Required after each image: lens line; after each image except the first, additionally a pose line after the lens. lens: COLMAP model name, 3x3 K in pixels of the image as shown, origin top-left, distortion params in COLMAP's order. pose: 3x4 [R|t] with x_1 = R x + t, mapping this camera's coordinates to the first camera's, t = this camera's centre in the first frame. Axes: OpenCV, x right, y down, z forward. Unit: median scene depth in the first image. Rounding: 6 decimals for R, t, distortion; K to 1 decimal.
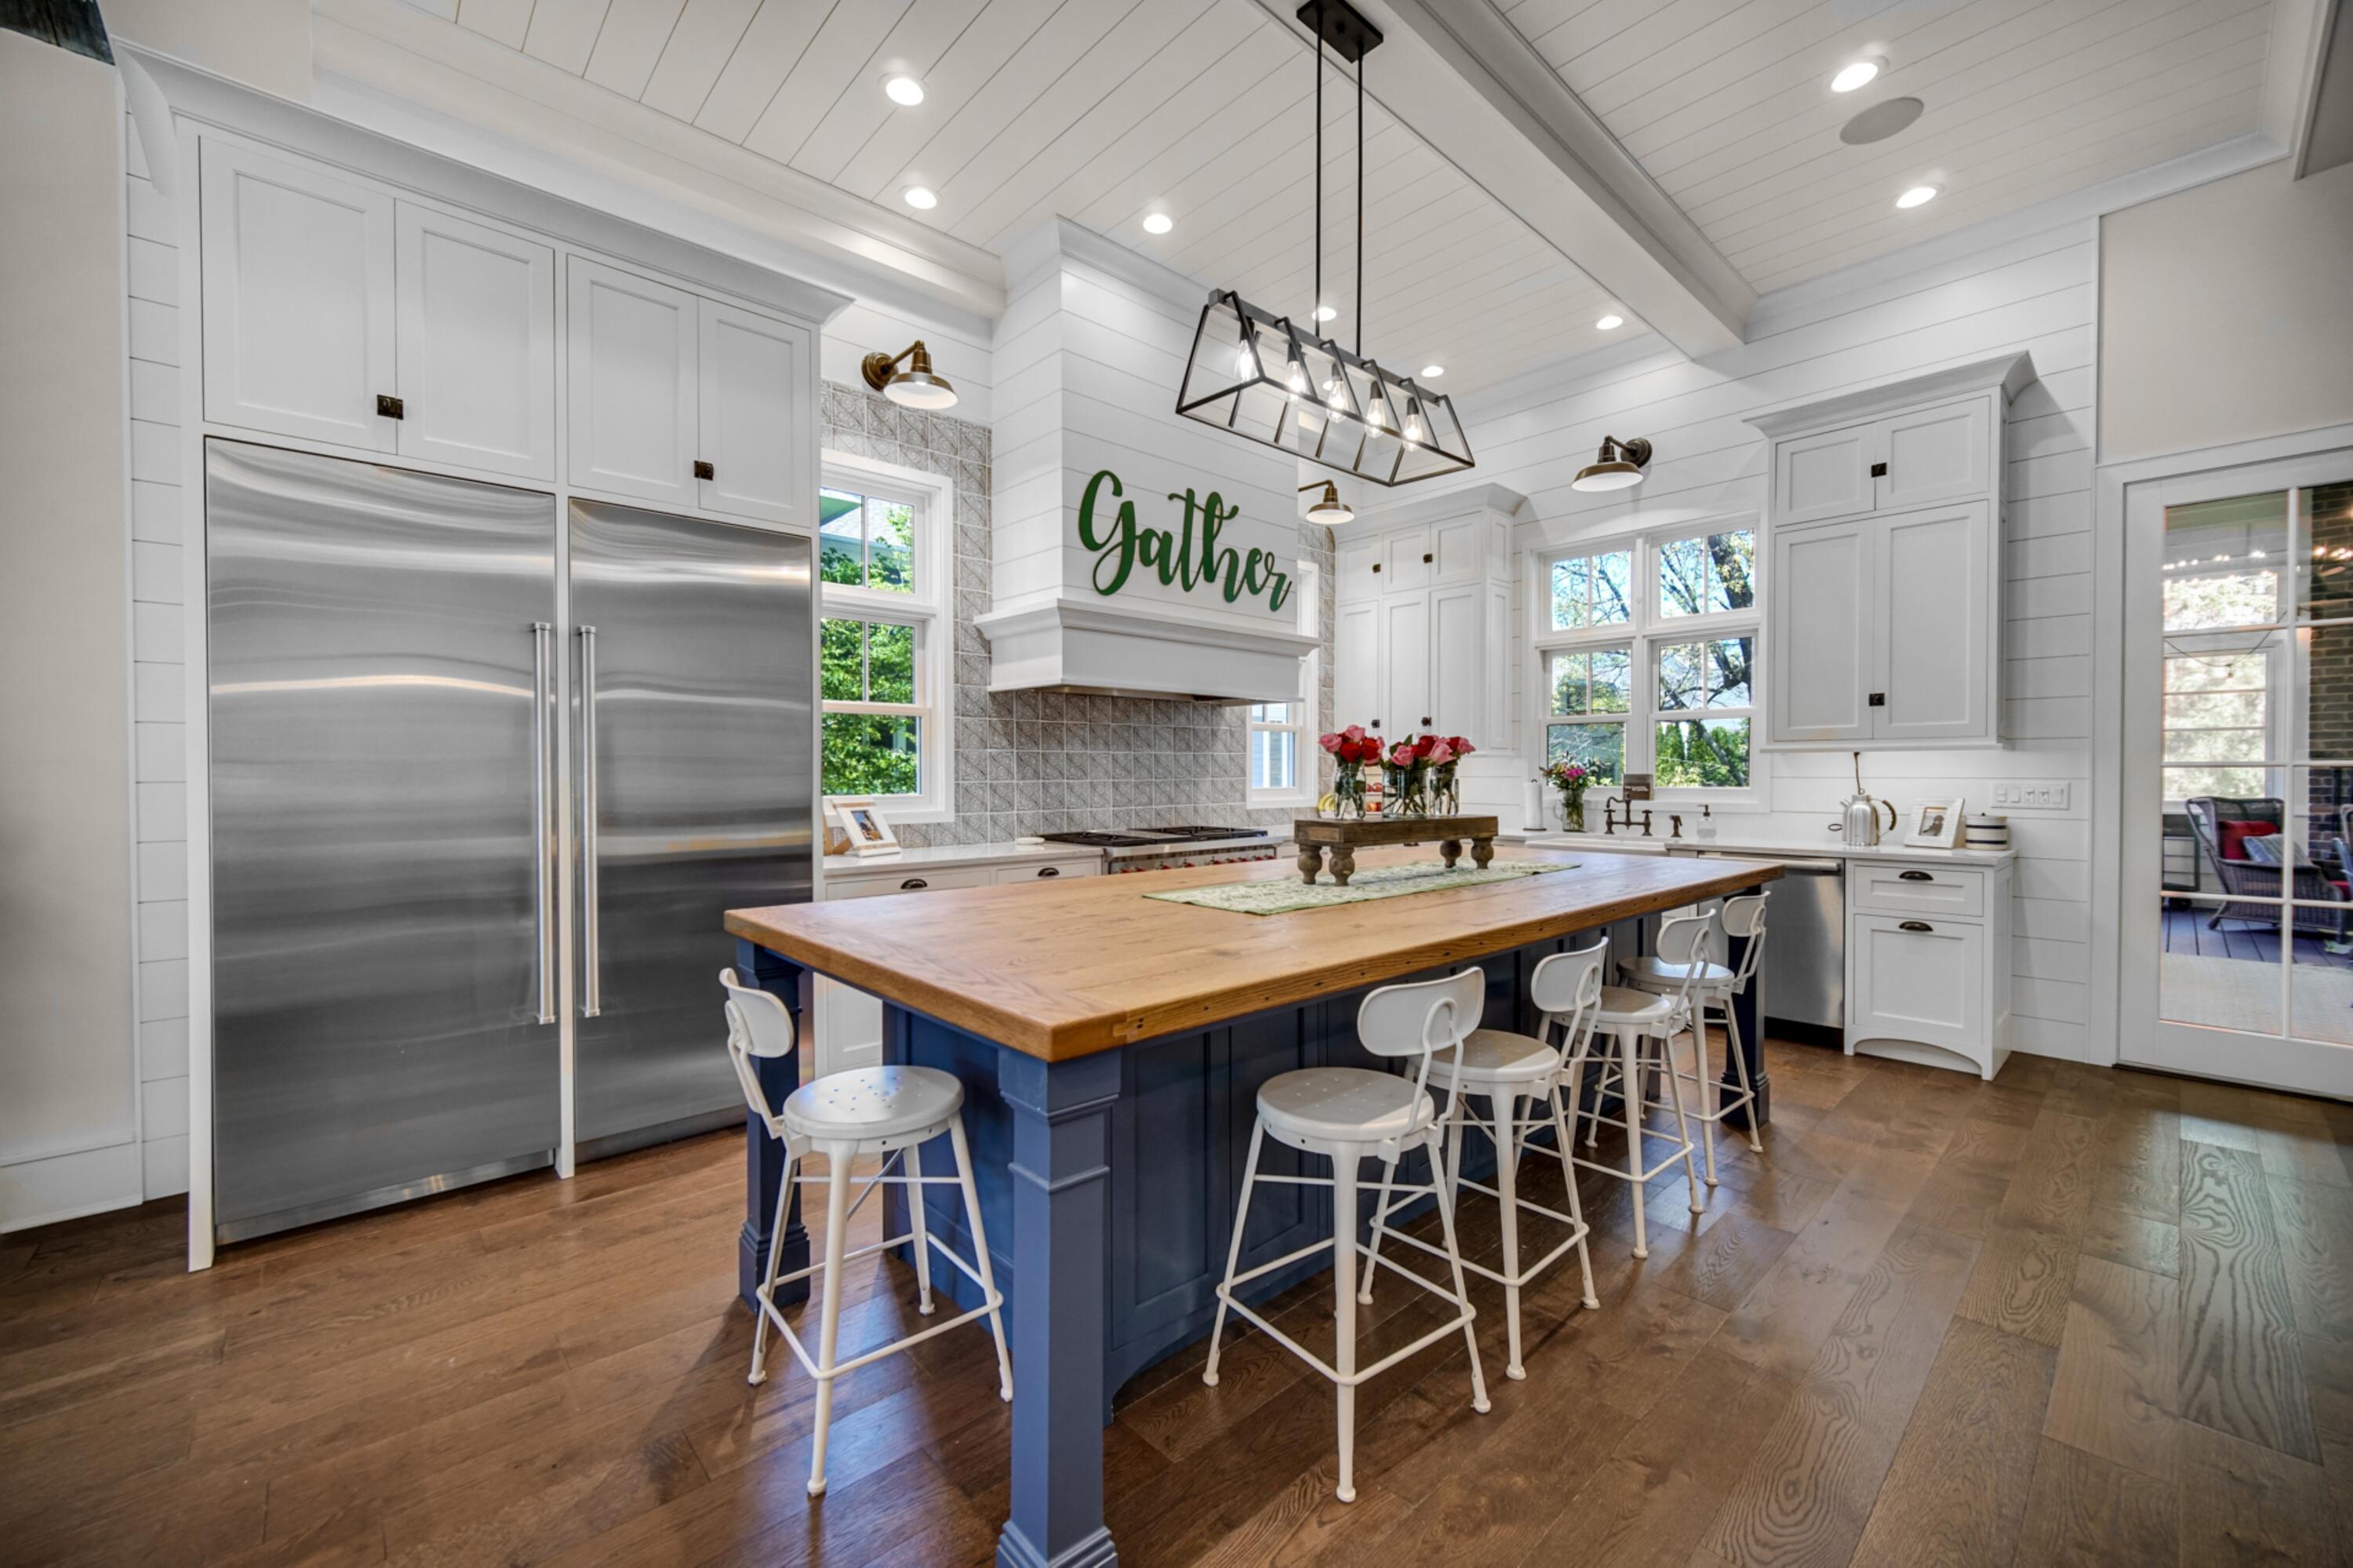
lens RADIAL K [[923.2, 0, 1169.0], [0, 923.2, 783.6], [0, 0, 1]] dist [-0.005671, 0.001171]
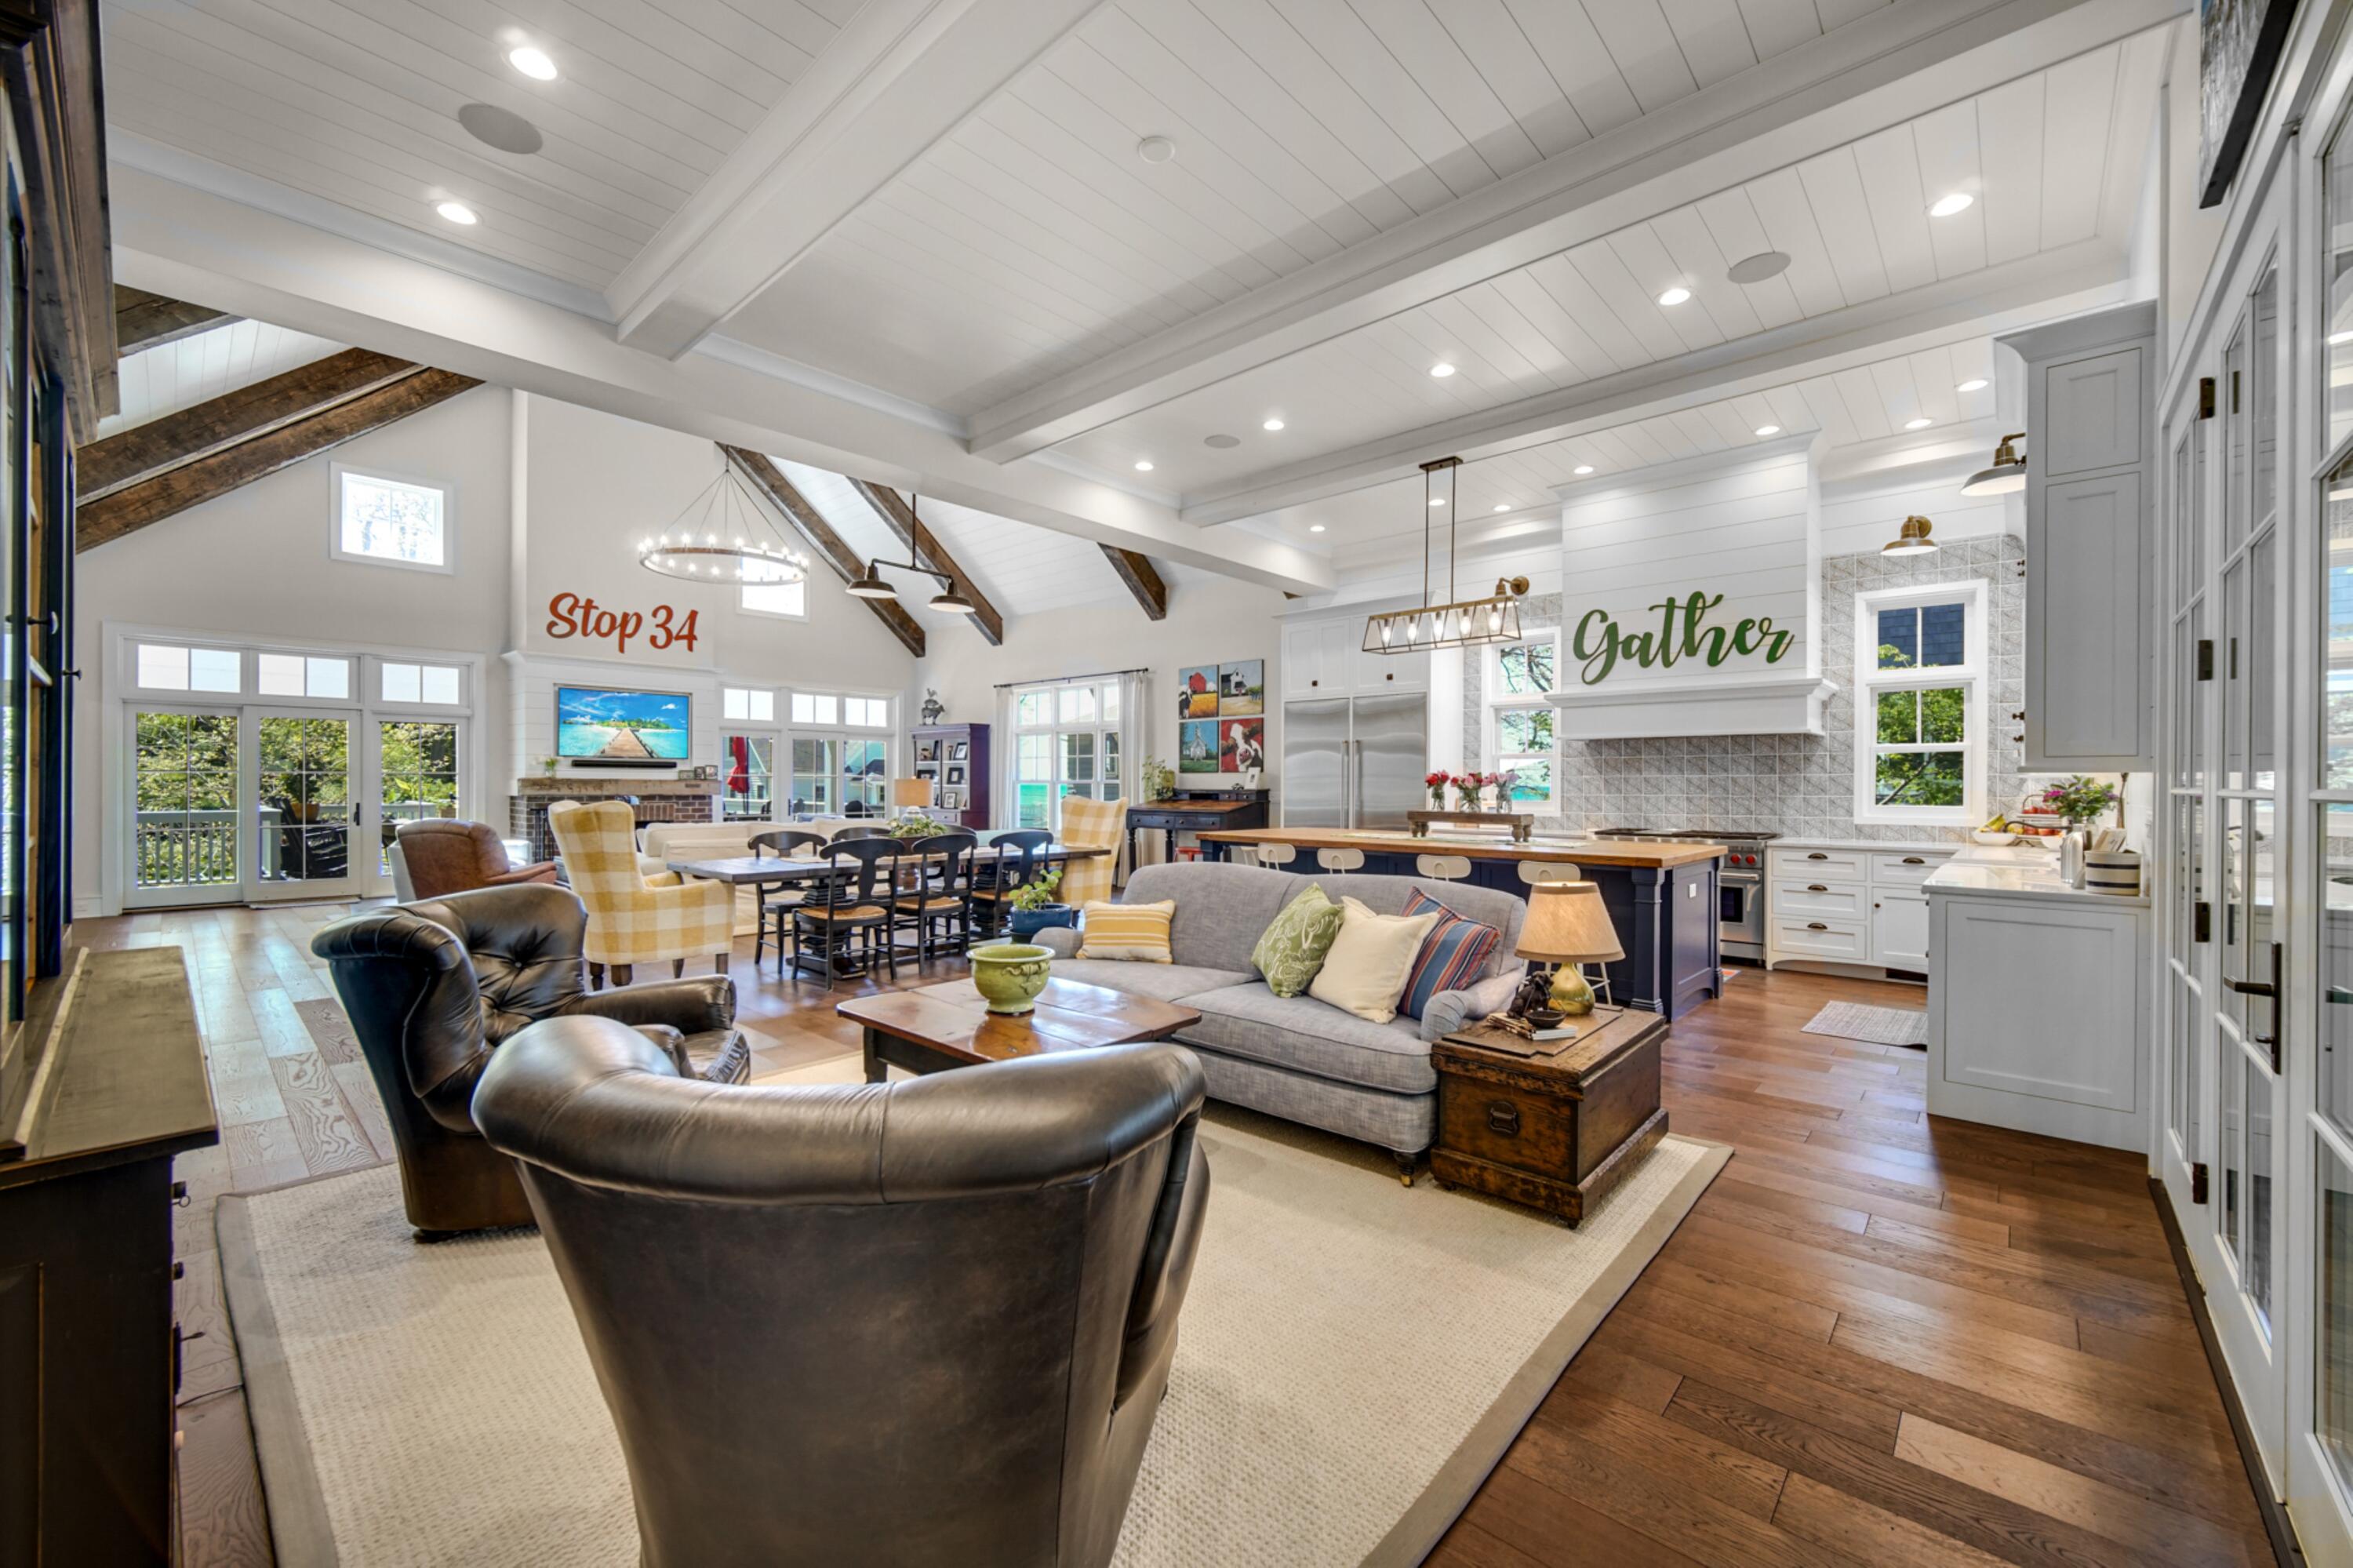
lens RADIAL K [[923.2, 0, 1173.7], [0, 923.2, 784.0], [0, 0, 1]] dist [-0.005671, 0.001171]
pose [[0.091304, 0.000732, -0.995823, 1.380057], [-0.017080, 0.999854, -0.000831, -0.007198], [0.995677, 0.017084, 0.091303, 0.080401]]
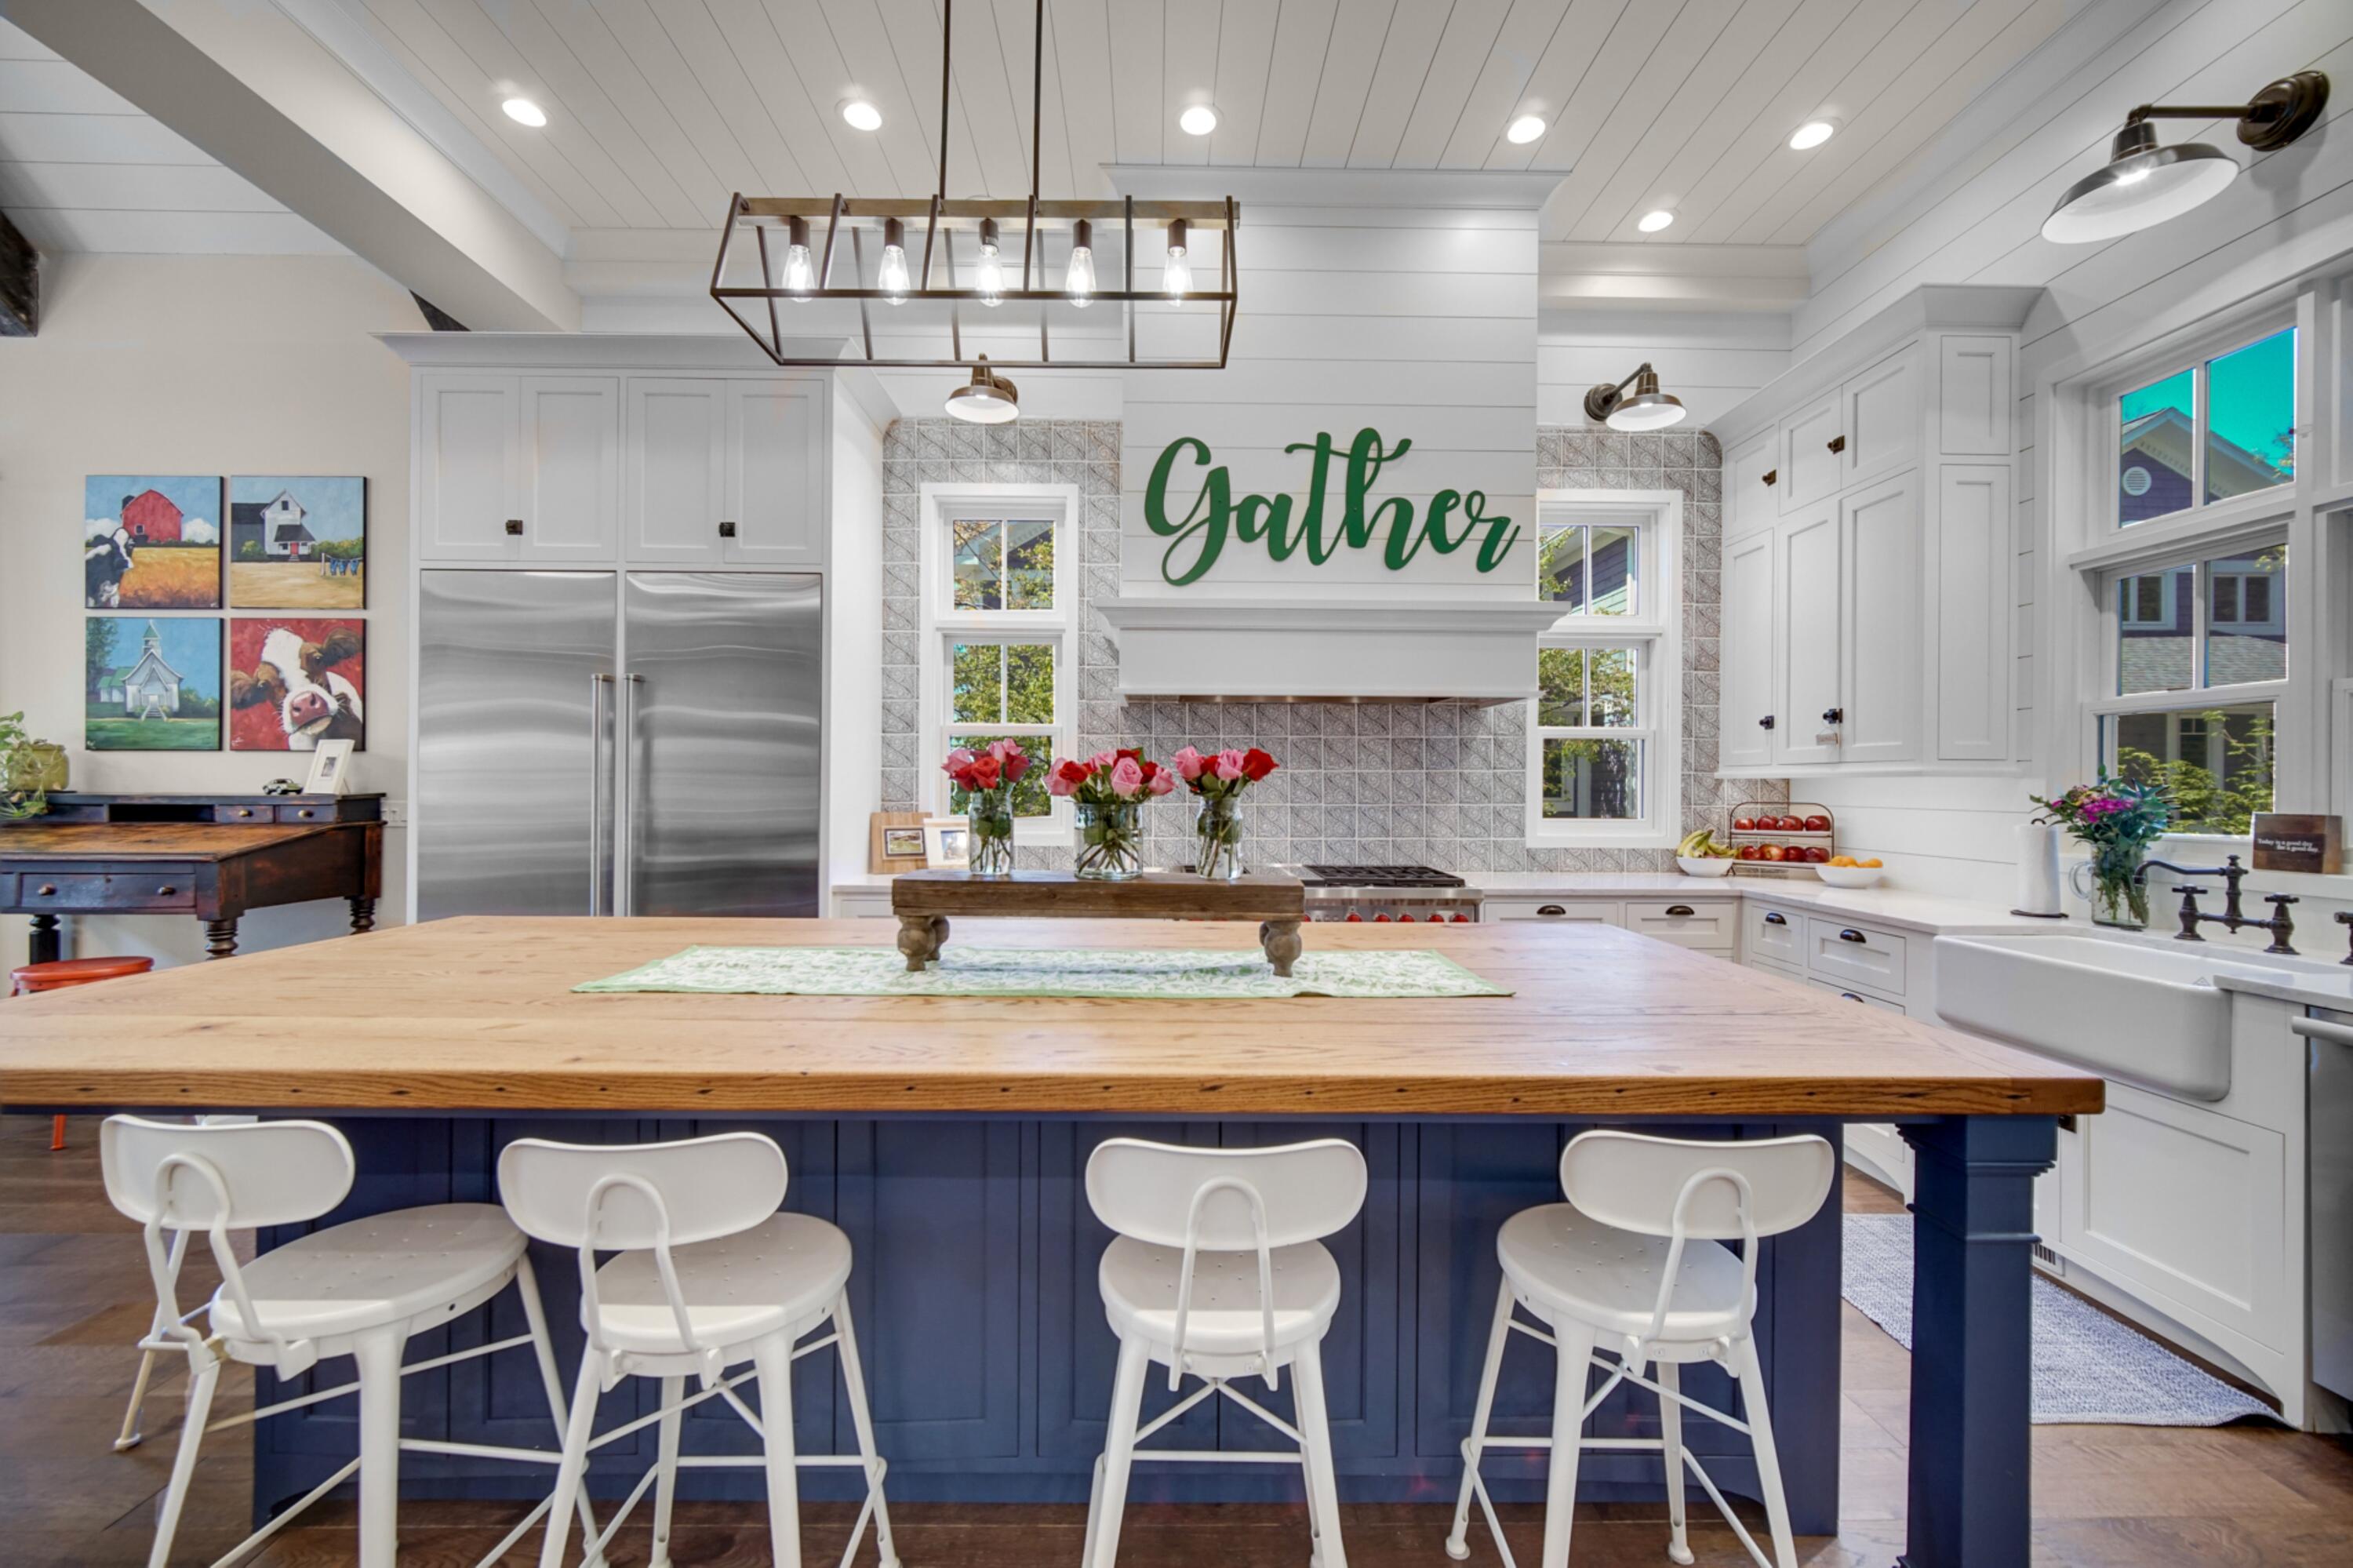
lens RADIAL K [[923.2, 0, 1170.5], [0, 923.2, 783.1], [0, 0, 1]] dist [-0.005671, 0.001171]
pose [[0.751155, 0.003845, -0.660114, 0.430463], [-0.015896, 0.999798, -0.012265, -0.012022], [0.659934, 0.019706, 0.751065, 0.328417]]
